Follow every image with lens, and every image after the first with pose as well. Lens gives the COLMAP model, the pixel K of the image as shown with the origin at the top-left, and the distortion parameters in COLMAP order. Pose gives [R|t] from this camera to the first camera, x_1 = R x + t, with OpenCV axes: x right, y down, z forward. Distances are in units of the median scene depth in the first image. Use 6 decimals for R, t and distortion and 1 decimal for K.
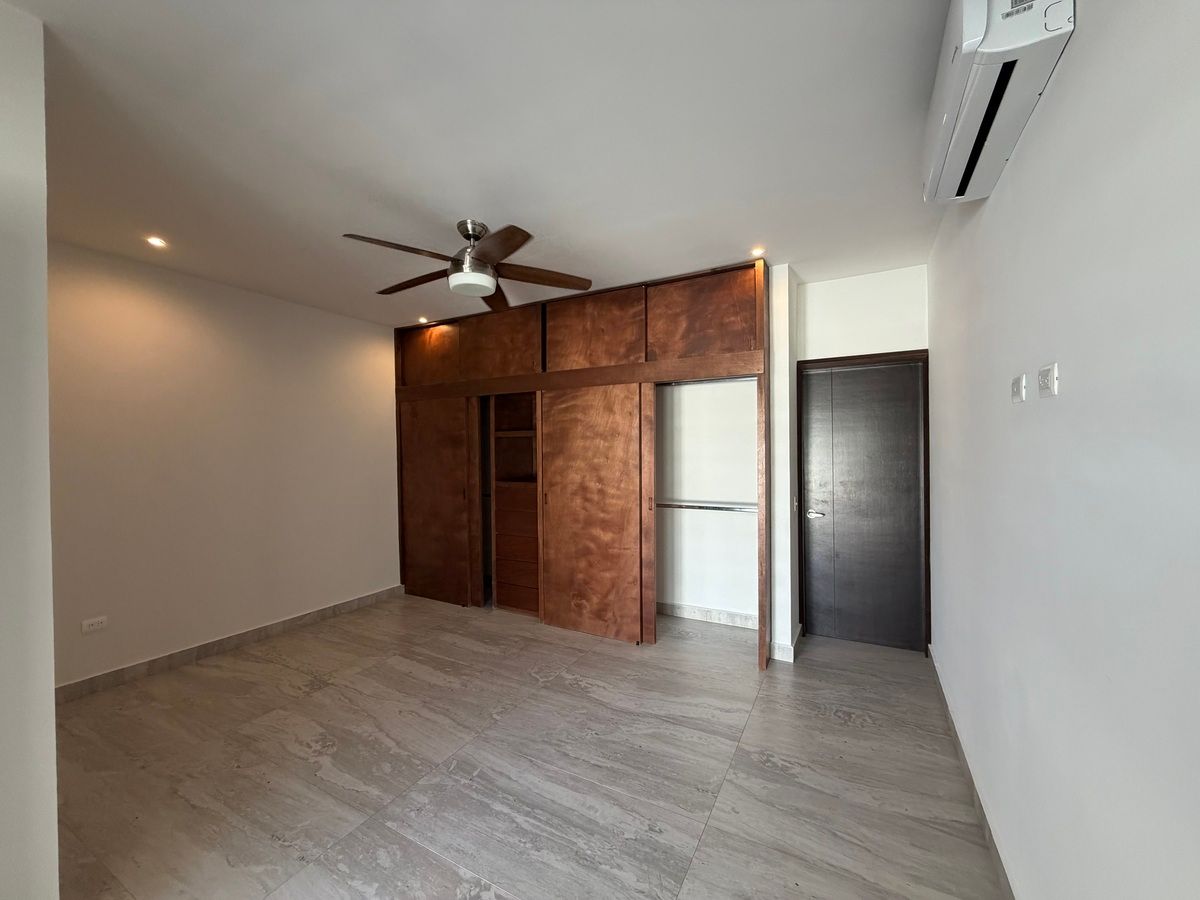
lens RADIAL K [[476.7, 0, 589.9], [0, 476.7, 450.1], [0, 0, 1]] dist [0.000041, -0.000309]
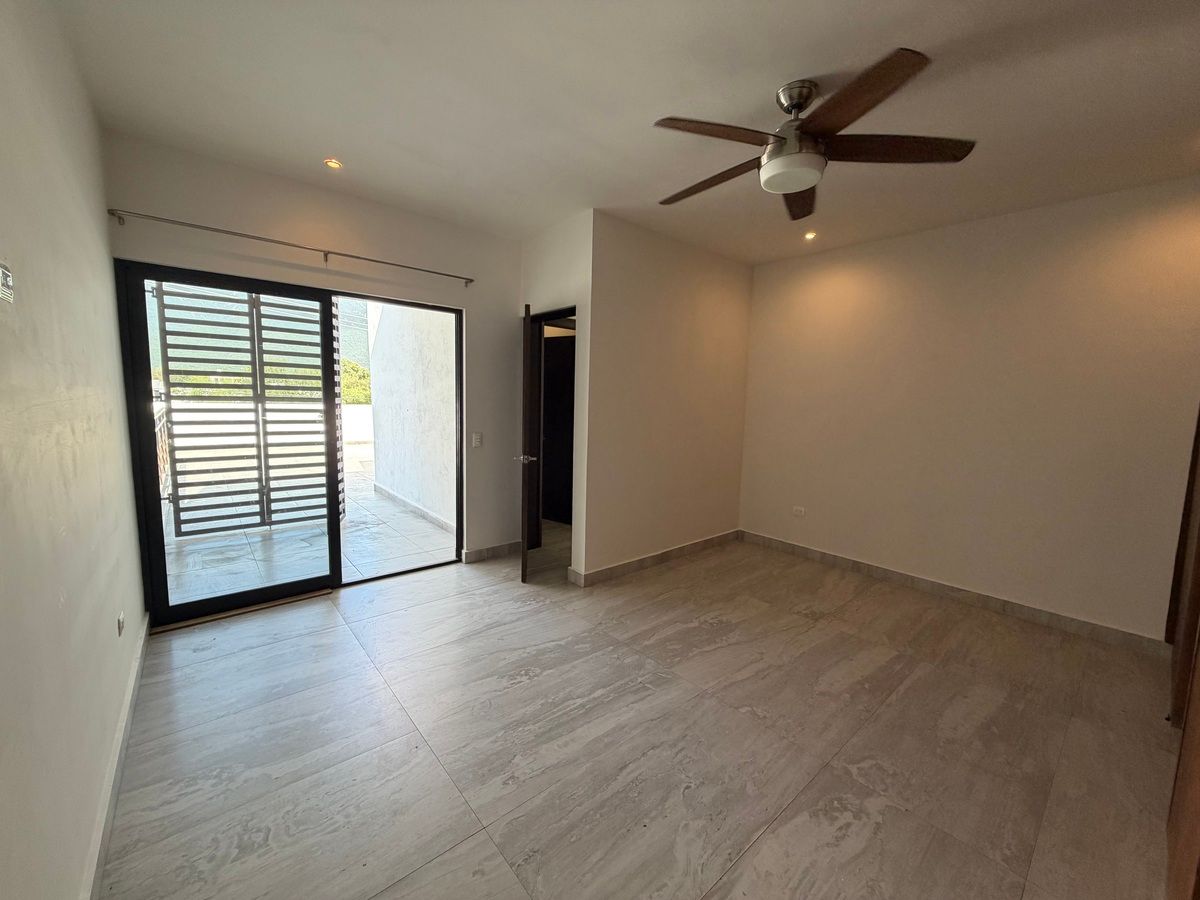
lens RADIAL K [[476.7, 0, 589.9], [0, 476.7, 450.1], [0, 0, 1]] dist [0.000041, -0.000309]
pose [[-0.358368, 0.102600, -0.927926, 0.731567], [-0.021094, 0.992799, 0.117920, 0.018254], [0.933342, 0.061833, -0.353623, 1.176915]]
